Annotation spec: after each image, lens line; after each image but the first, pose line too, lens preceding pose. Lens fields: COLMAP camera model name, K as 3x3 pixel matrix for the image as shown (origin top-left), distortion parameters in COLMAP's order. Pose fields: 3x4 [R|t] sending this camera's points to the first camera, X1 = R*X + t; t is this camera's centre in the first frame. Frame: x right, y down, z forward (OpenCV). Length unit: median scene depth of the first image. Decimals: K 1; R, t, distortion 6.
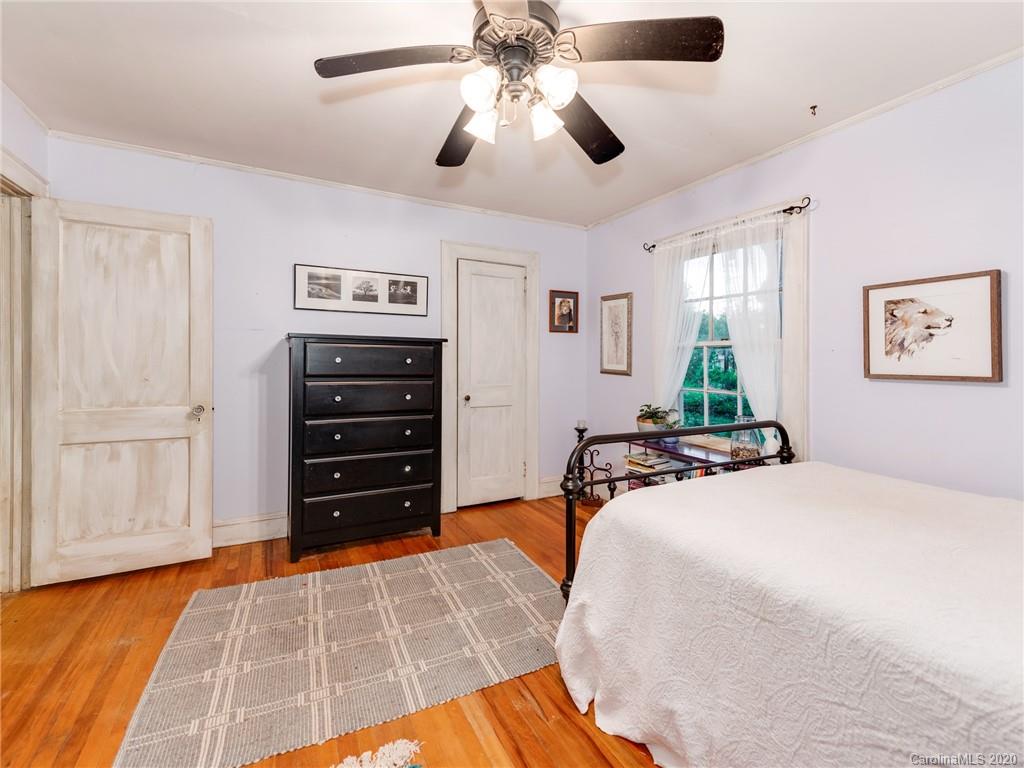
lens RADIAL K [[451.7, 0, 512.7], [0, 451.7, 360.6], [0, 0, 1]] dist [0.001139, -0.000043]
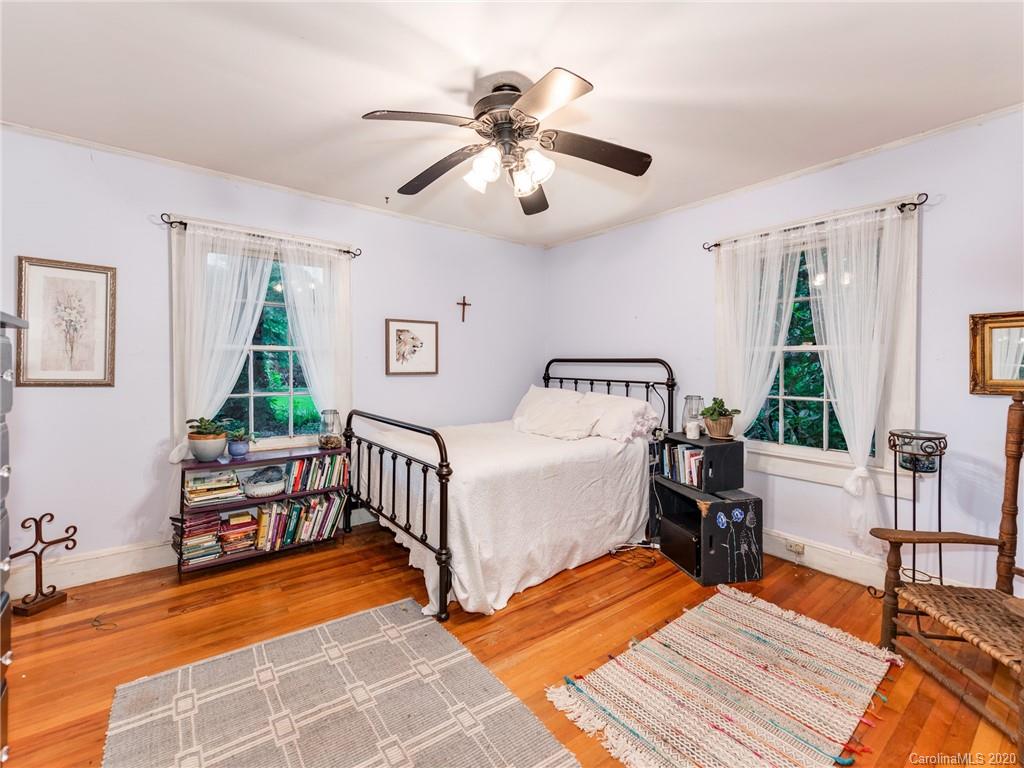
lens RADIAL K [[451.7, 0, 512.7], [0, 451.7, 360.6], [0, 0, 1]] dist [0.001139, -0.000043]
pose [[-0.189152, -0.001019, 0.981947, -0.905493], [-0.004769, 0.999989, 0.000119, -0.016113], [-0.981936, -0.004661, -0.189155, 0.870381]]
